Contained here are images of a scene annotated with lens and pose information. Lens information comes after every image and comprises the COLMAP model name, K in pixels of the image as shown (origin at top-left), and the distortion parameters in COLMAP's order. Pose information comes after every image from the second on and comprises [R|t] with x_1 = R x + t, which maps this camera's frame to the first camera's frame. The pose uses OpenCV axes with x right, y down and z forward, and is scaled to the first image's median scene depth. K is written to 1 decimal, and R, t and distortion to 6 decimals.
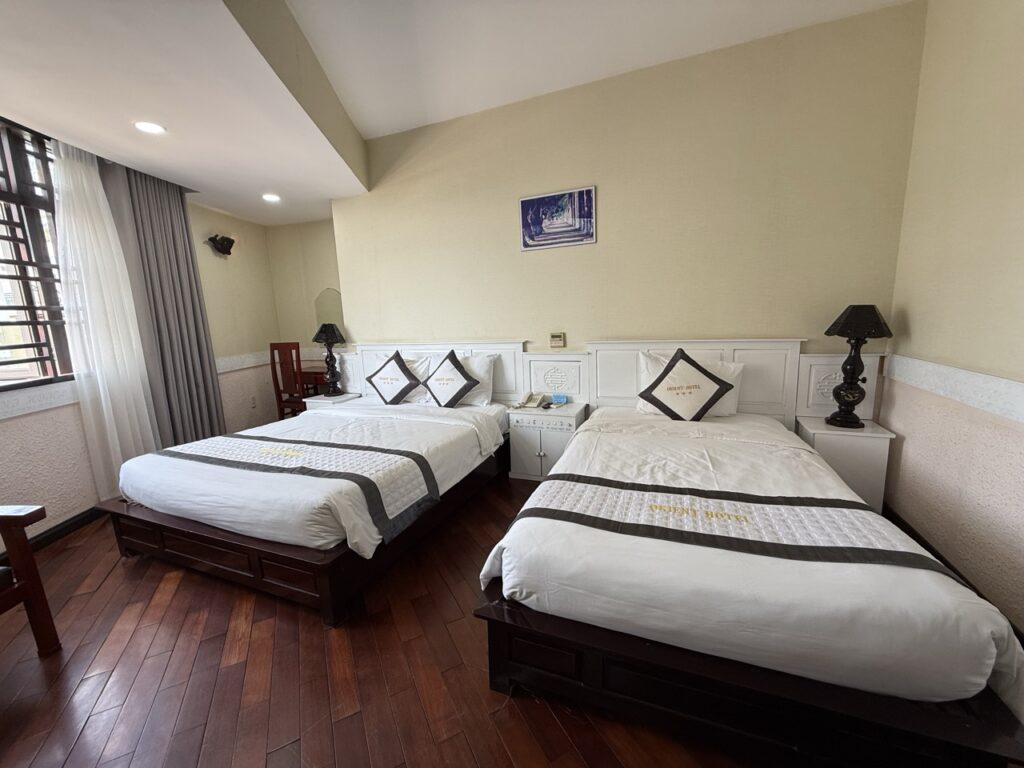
lens RADIAL K [[410.3, 0, 512.0], [0, 410.3, 384.0], [0, 0, 1]] dist [-0.000038, -0.000166]
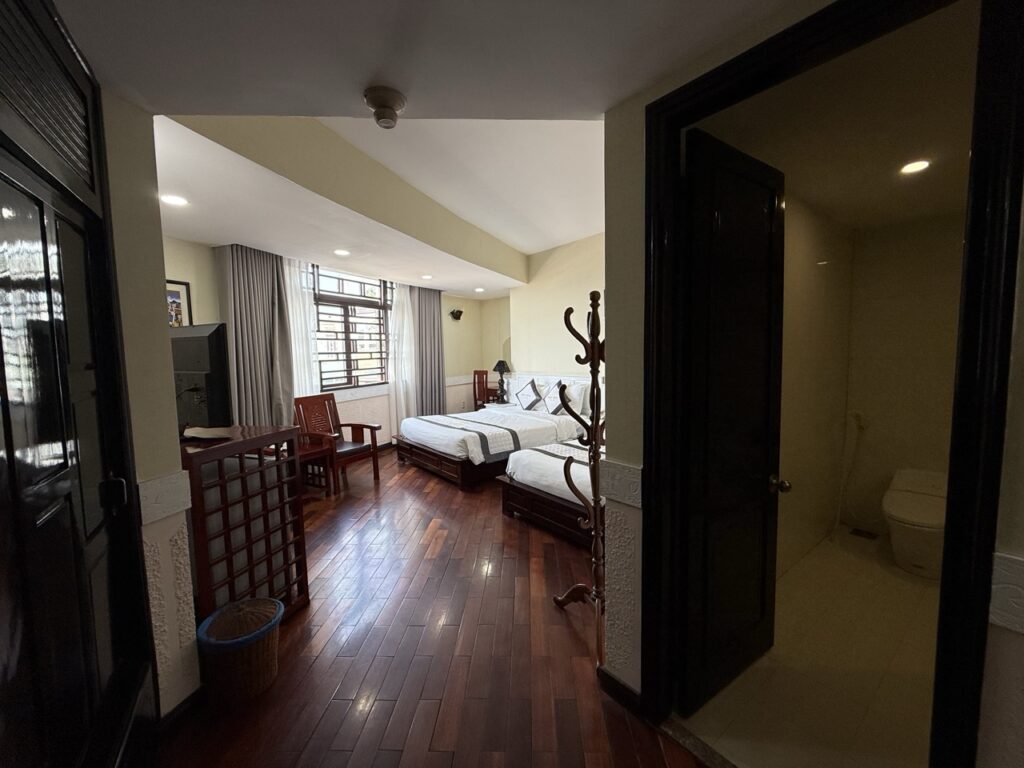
lens RADIAL K [[410.3, 0, 512.0], [0, 410.3, 384.0], [0, 0, 1]] dist [-0.000038, -0.000166]
pose [[0.869423, 0.059387, -0.490486, 0.551152], [-0.095787, 0.994174, -0.049417, 0.035803], [0.484694, 0.089946, 0.870047, -0.569811]]
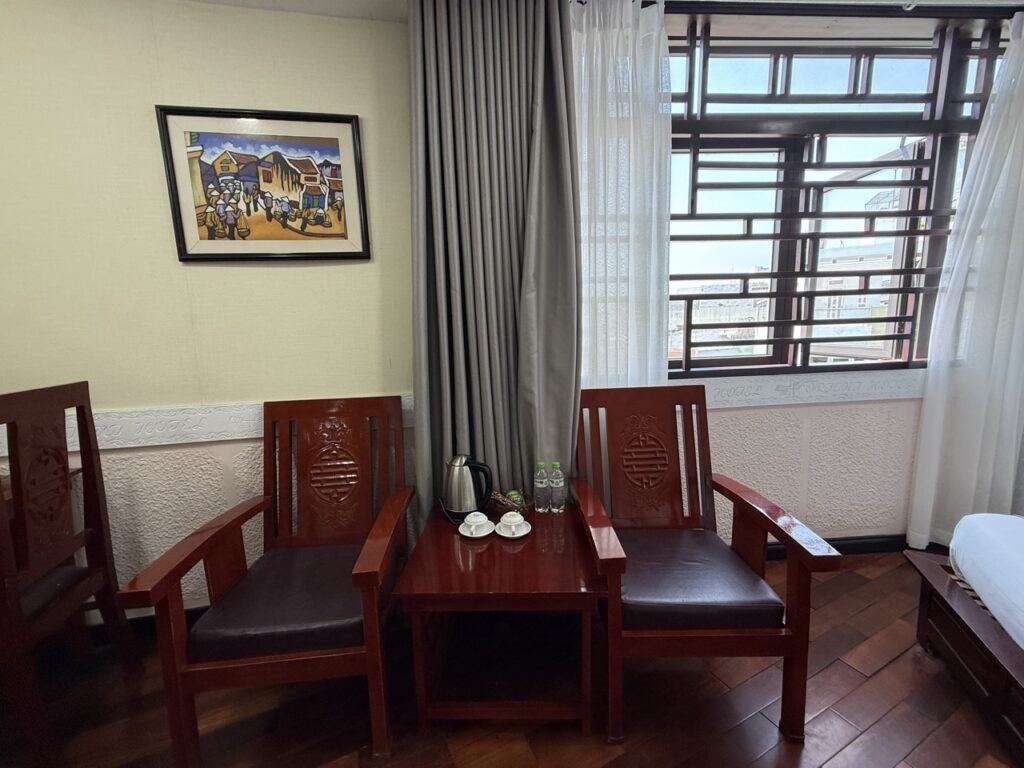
lens RADIAL K [[410.3, 0, 512.0], [0, 410.3, 384.0], [0, 0, 1]] dist [-0.000038, -0.000166]
pose [[-0.034860, 0.177139, -0.983568, -0.279263], [-0.140001, 0.973596, 0.180305, -0.008567], [0.989538, 0.143986, -0.009139, 0.239217]]
